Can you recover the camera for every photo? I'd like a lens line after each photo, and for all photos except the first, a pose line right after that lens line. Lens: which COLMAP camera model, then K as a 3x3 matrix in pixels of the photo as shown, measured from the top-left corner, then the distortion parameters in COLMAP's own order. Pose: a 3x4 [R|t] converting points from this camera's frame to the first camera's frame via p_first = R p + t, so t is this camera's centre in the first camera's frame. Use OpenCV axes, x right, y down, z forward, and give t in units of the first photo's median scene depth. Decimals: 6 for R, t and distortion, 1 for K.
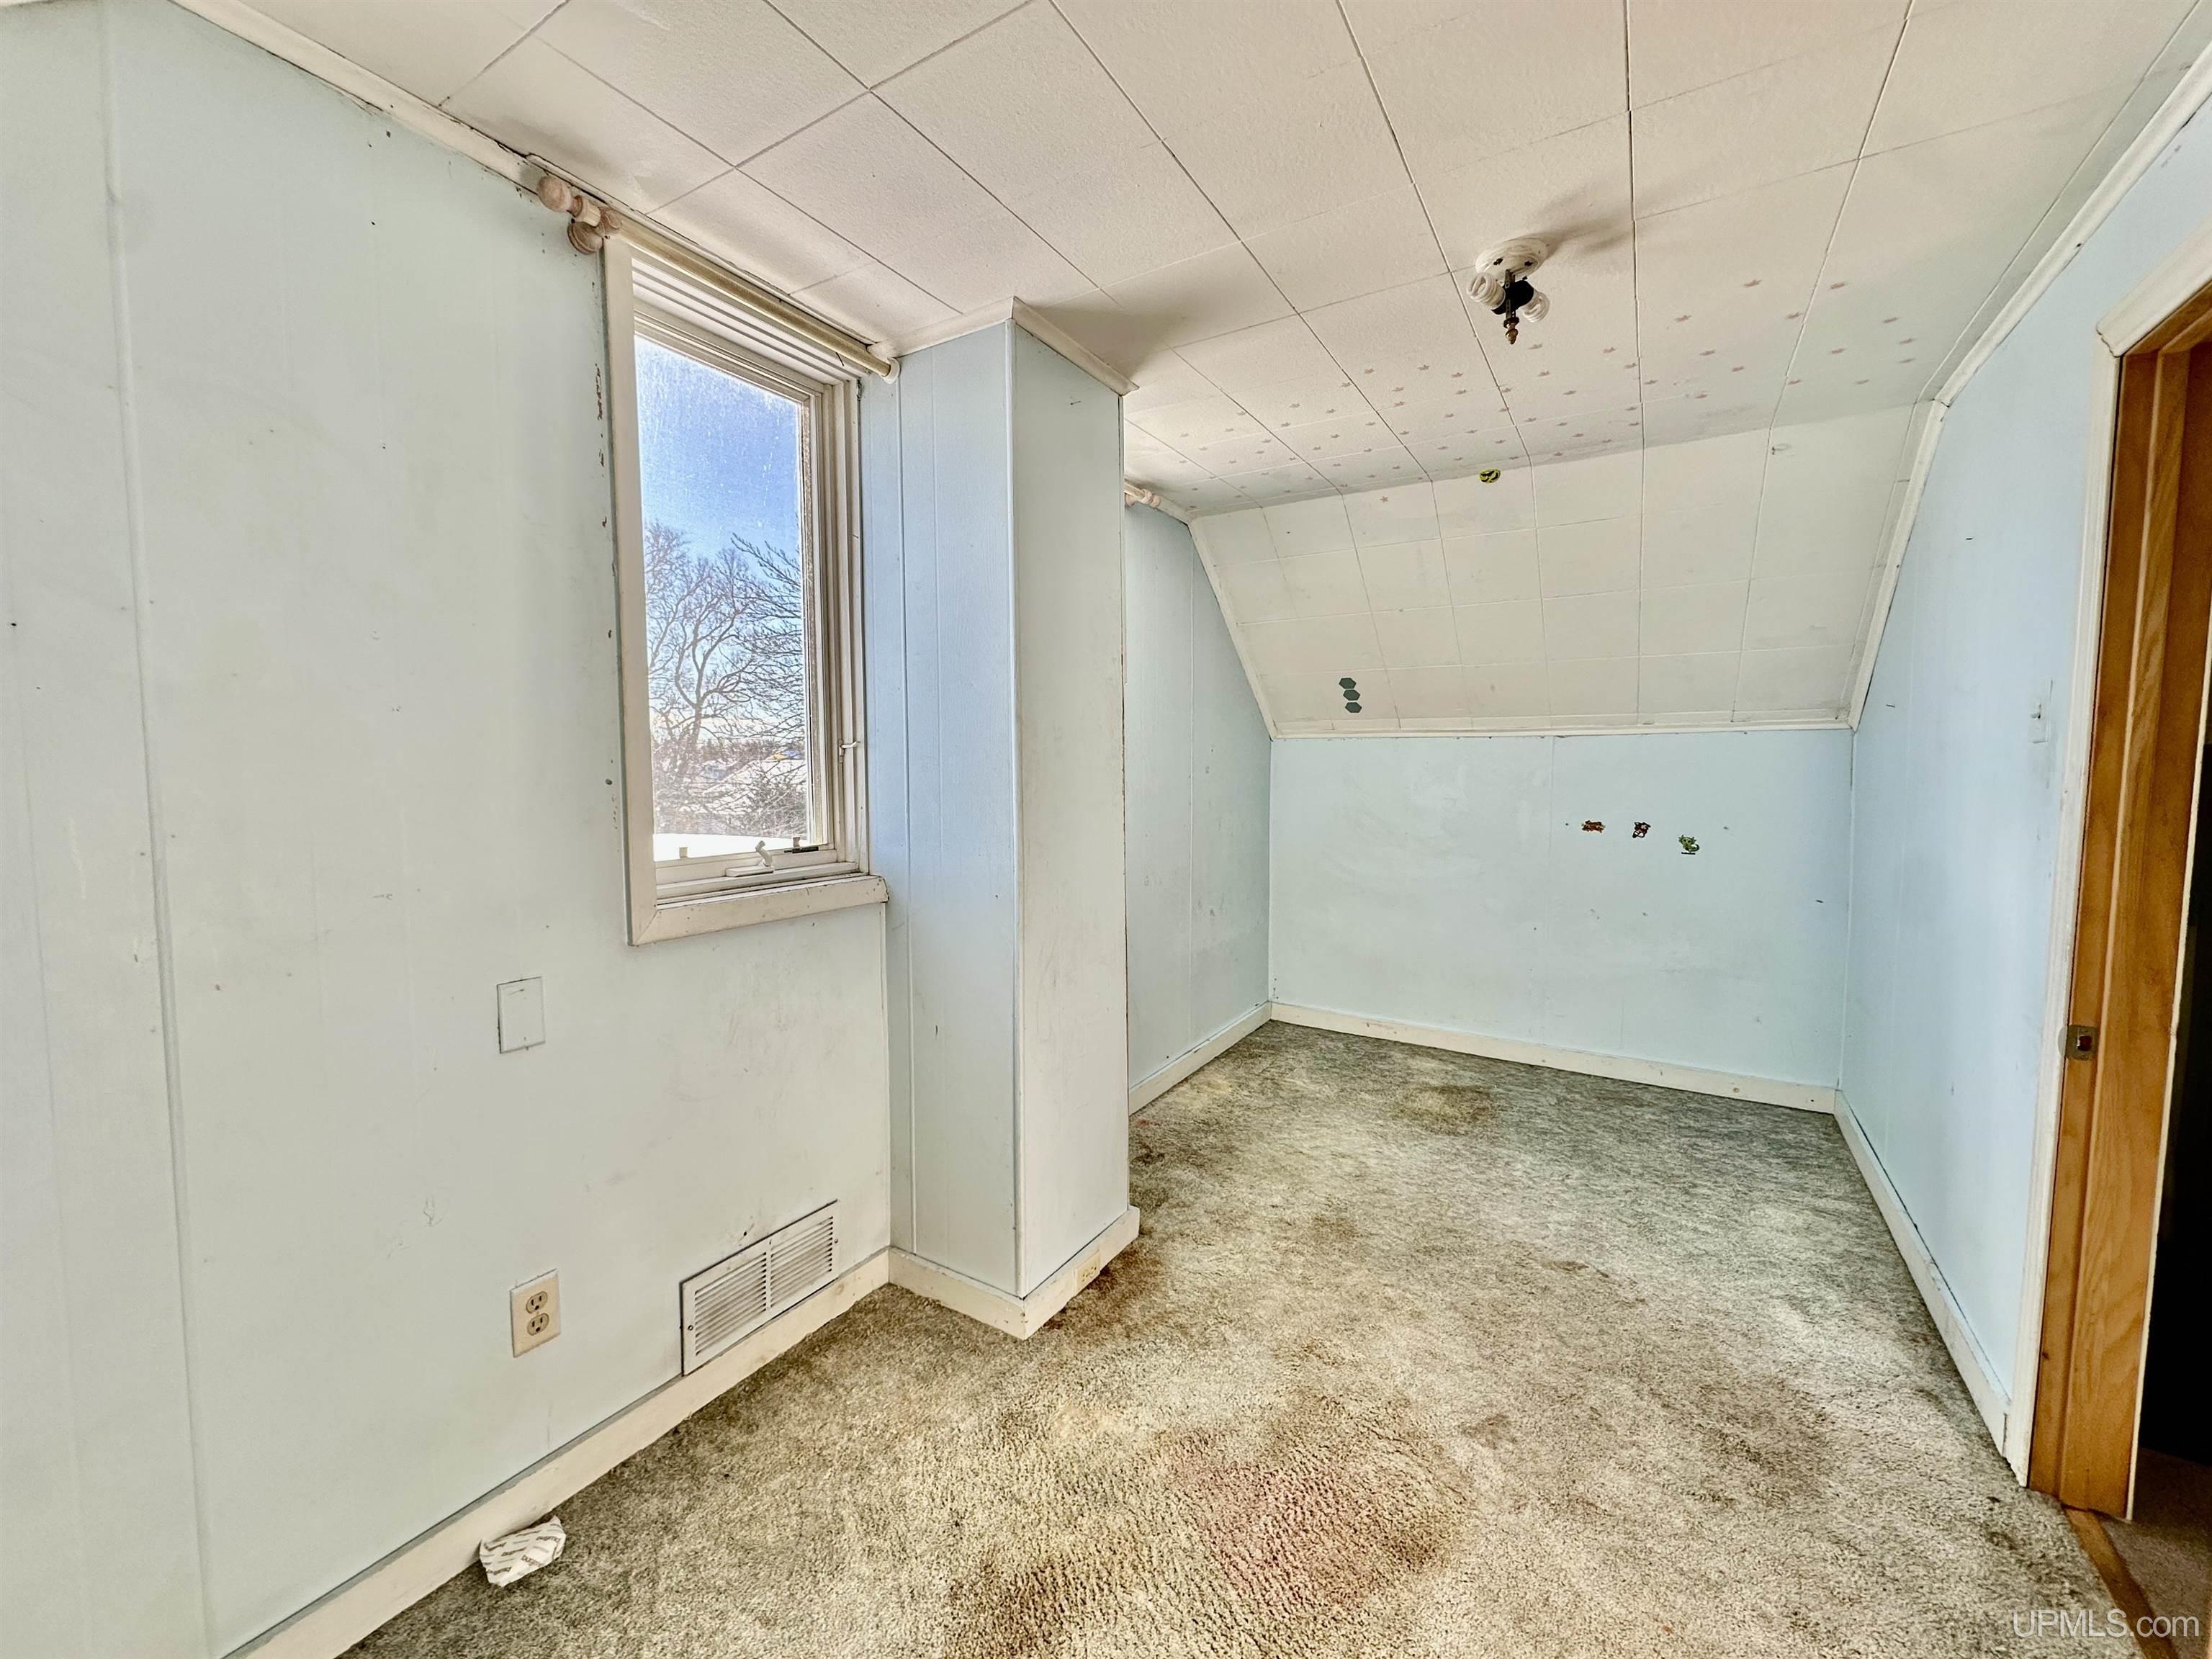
lens RADIAL K [[878.8, 0, 1106.0], [0, 878.8, 829.5], [0, 0, 1]] dist [-0.002374, 0.000688]
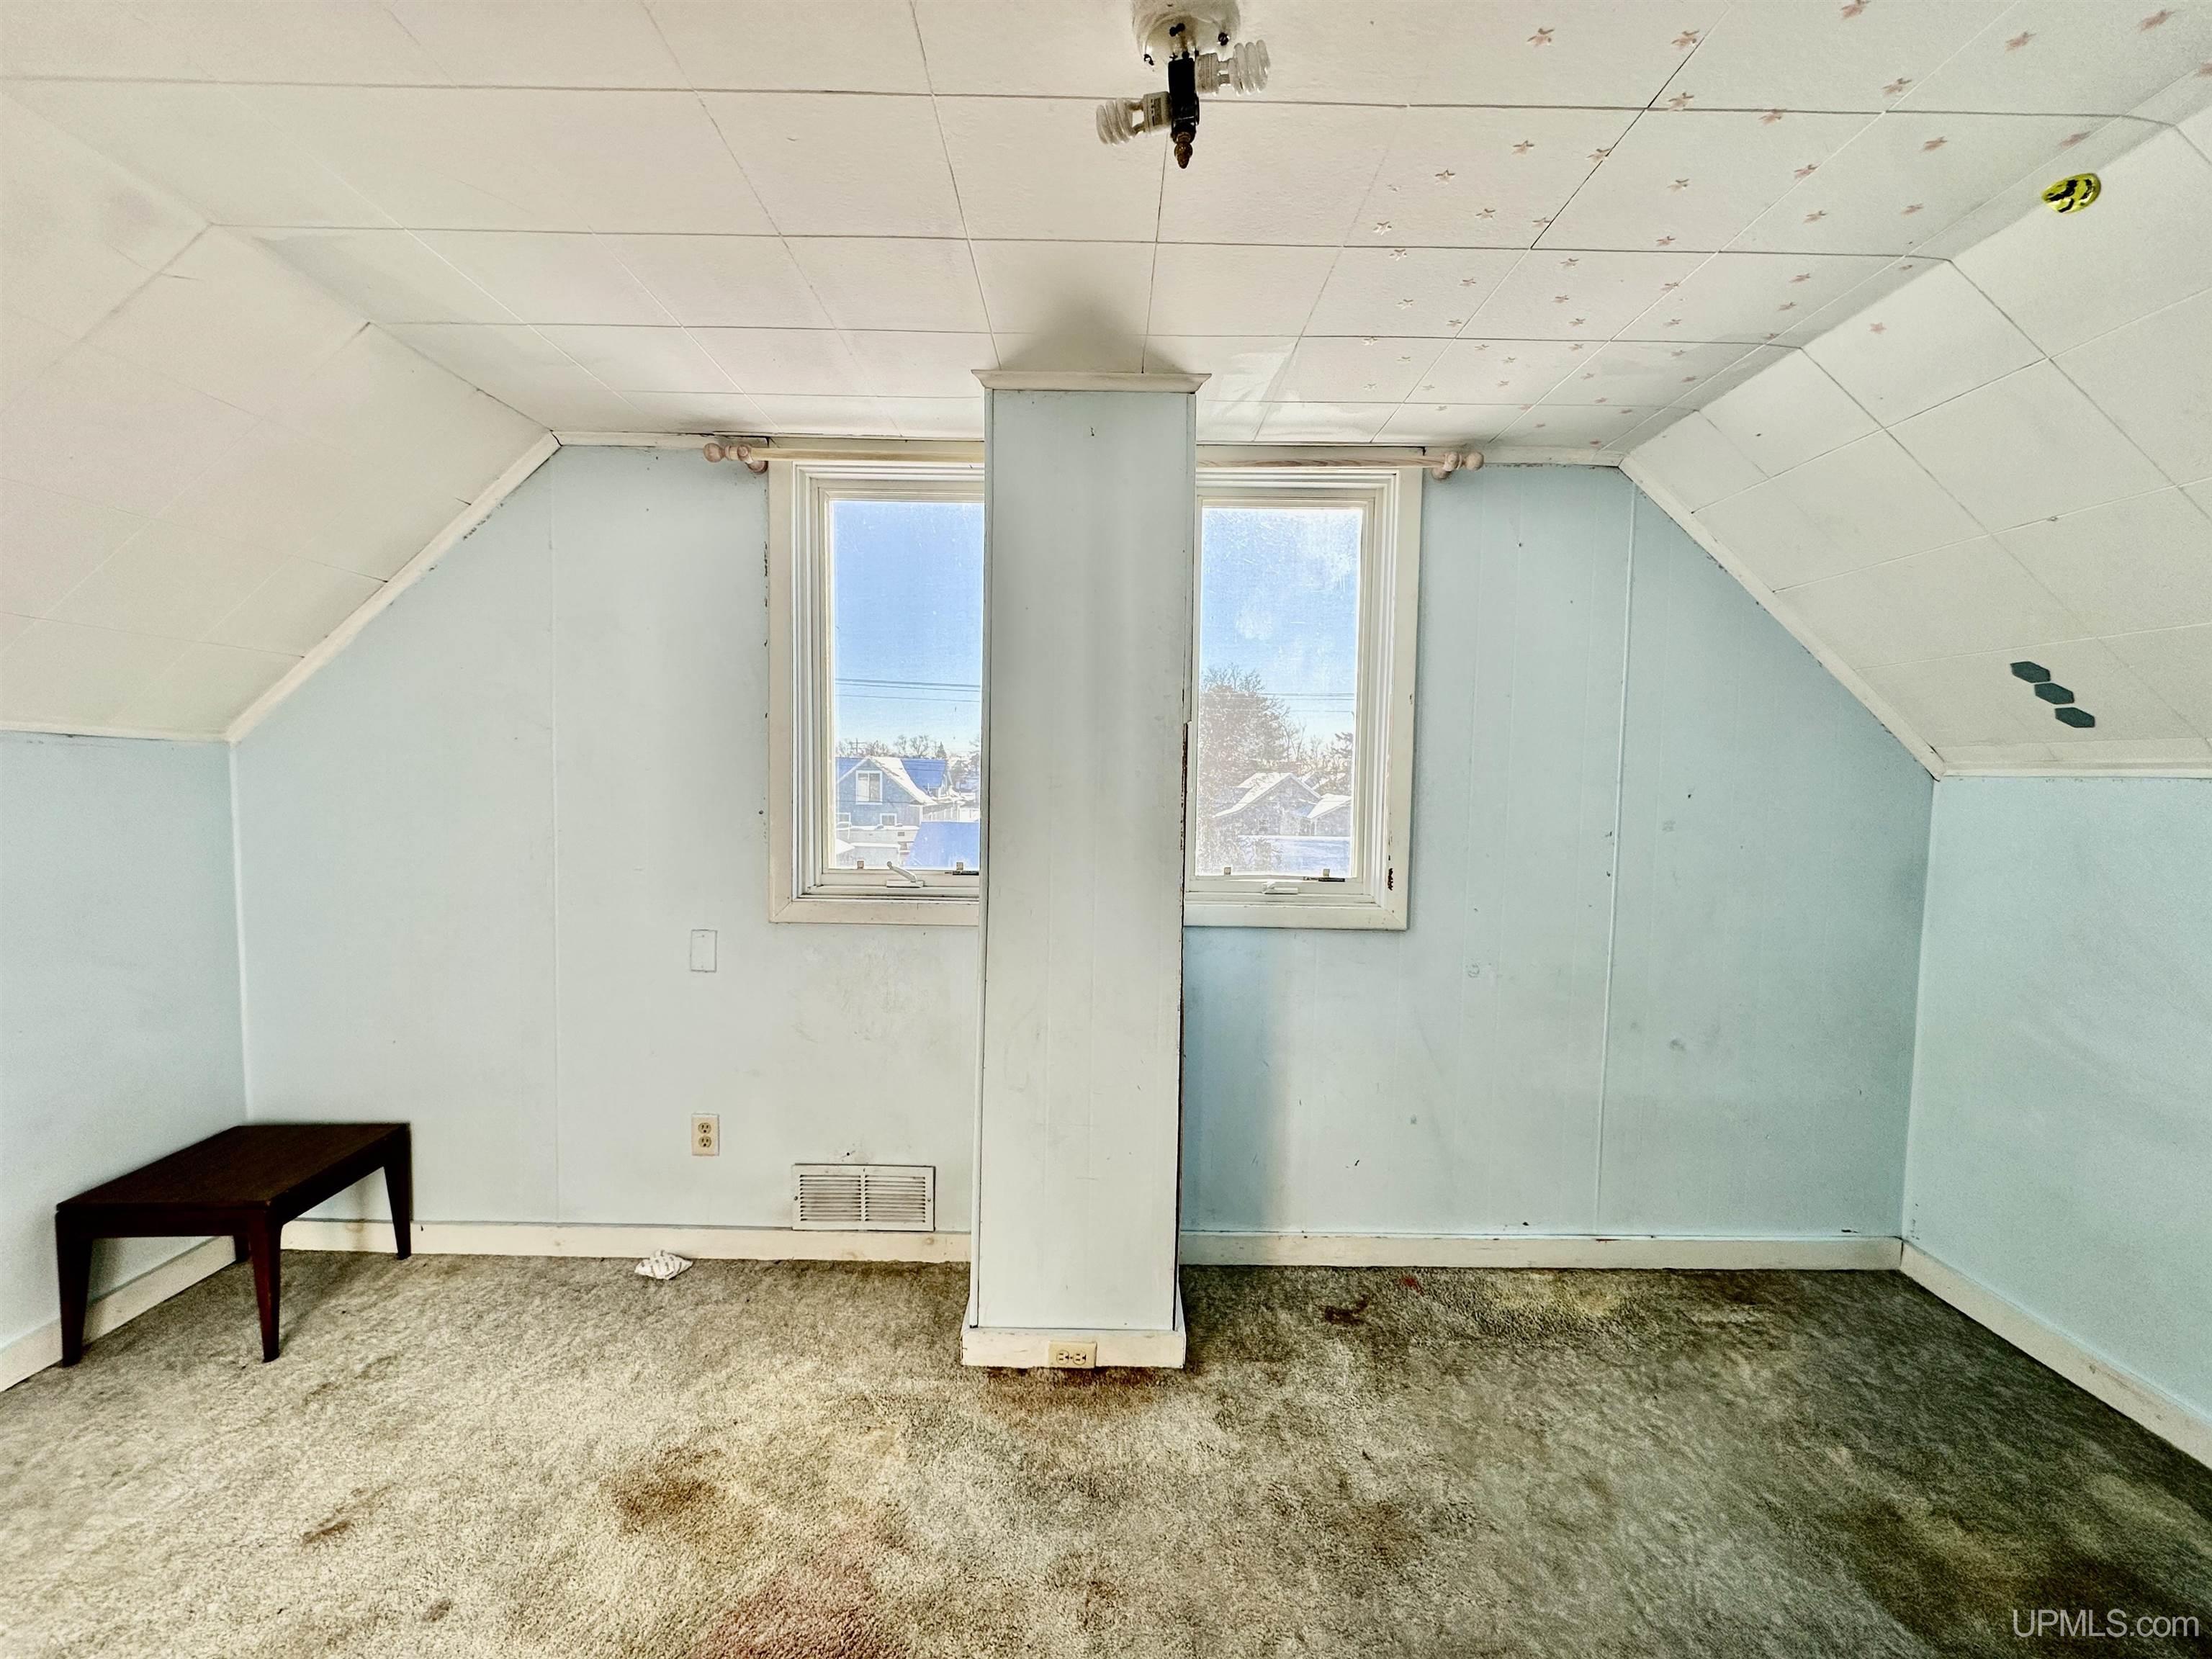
lens RADIAL K [[878.8, 0, 1106.0], [0, 878.8, 829.5], [0, 0, 1]] dist [-0.002374, 0.000688]
pose [[0.528421, 0.063673, -0.846591, 0.783686], [-0.080496, 0.996449, 0.024701, -0.083179], [0.845158, 0.055095, 0.531670, 0.522036]]
